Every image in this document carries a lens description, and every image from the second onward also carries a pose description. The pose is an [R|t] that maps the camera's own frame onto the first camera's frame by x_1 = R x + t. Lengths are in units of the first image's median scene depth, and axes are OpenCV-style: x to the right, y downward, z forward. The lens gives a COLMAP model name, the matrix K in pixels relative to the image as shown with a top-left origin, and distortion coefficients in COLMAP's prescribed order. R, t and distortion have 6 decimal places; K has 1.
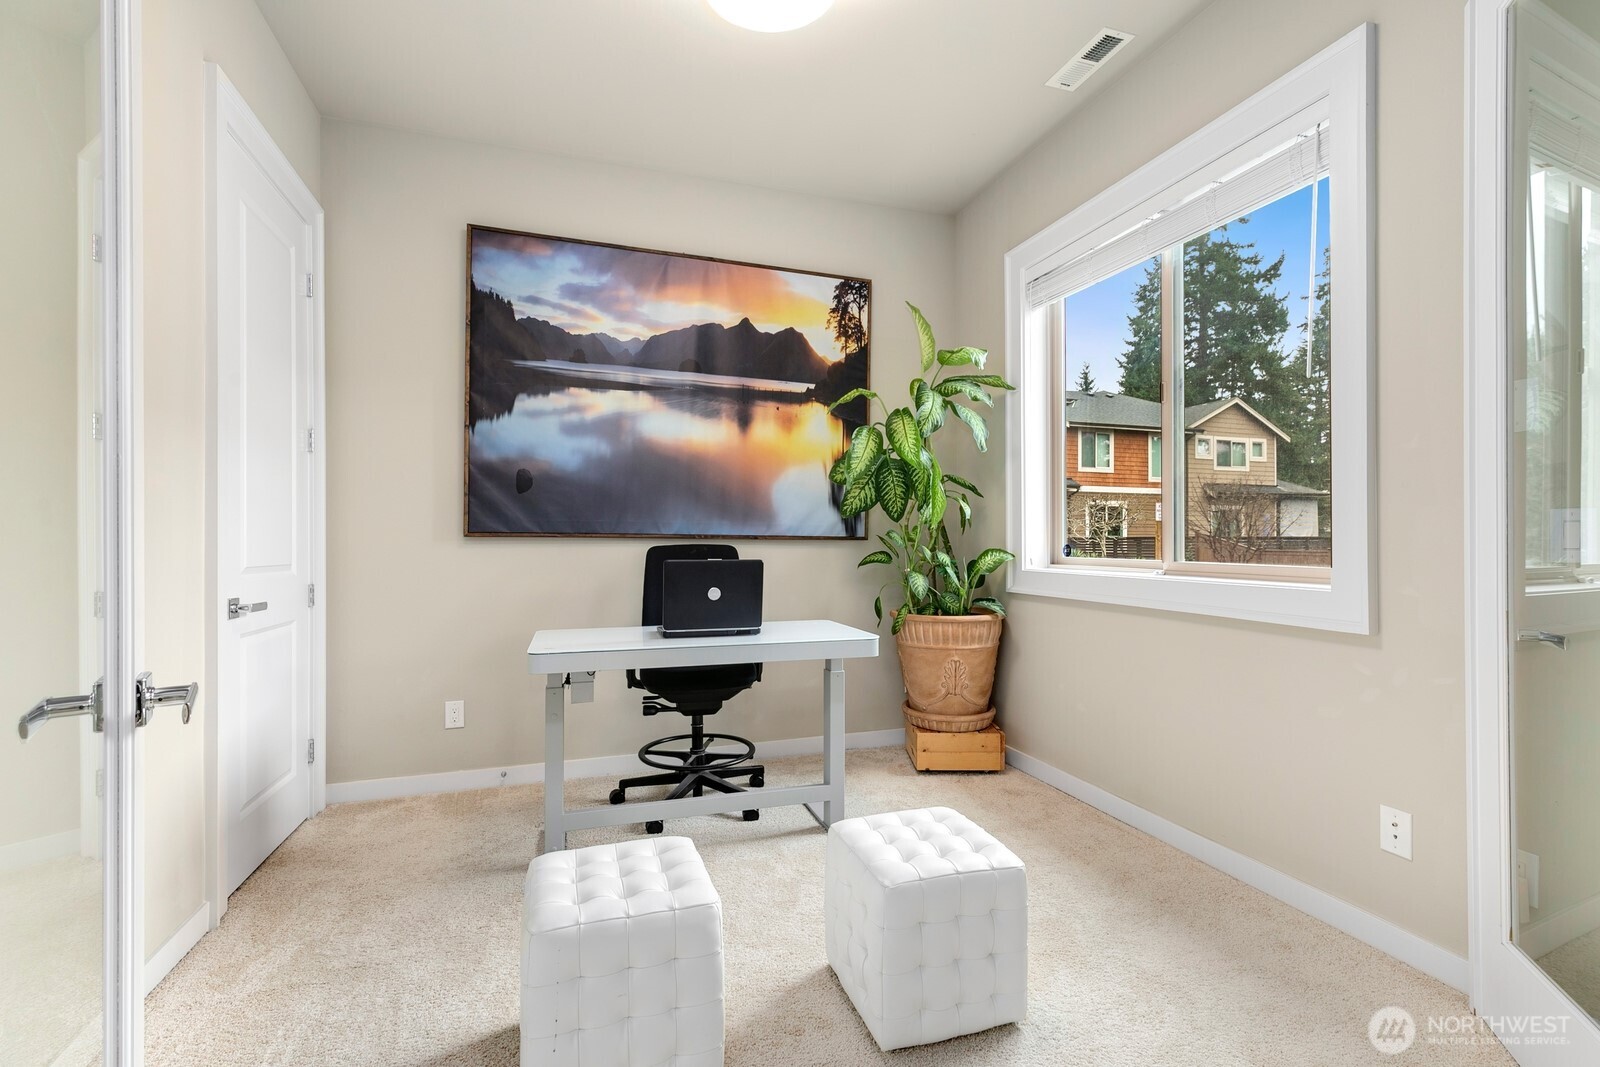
lens RADIAL K [[736.5, 0, 800.4], [0, 736.5, 535.0], [0, 0, 1]] dist [0.001095, -0.000297]
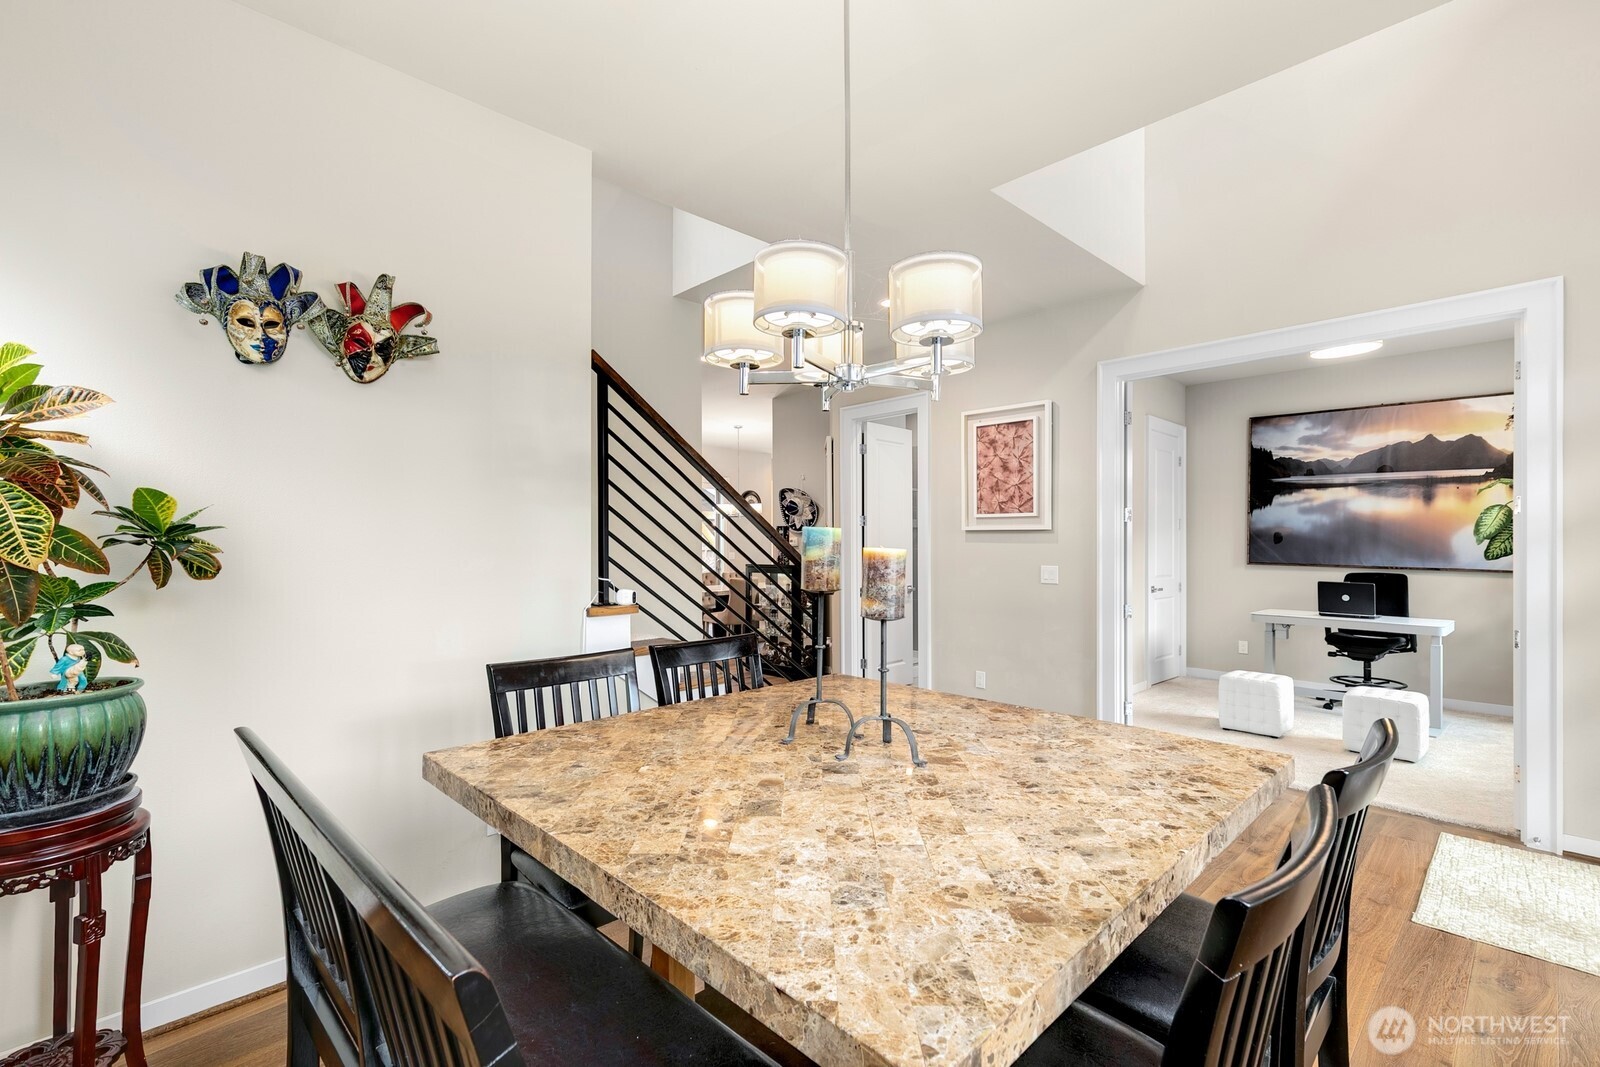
lens RADIAL K [[736.5, 0, 799.4], [0, 736.5, 534.0], [0, 0, 1]] dist [0.001095, -0.000297]
pose [[0.437611, -0.001757, -0.899162, 0.846105], [-0.004510, 0.999981, -0.004149, -0.067229], [0.899153, 0.005871, 0.437595, -1.042173]]
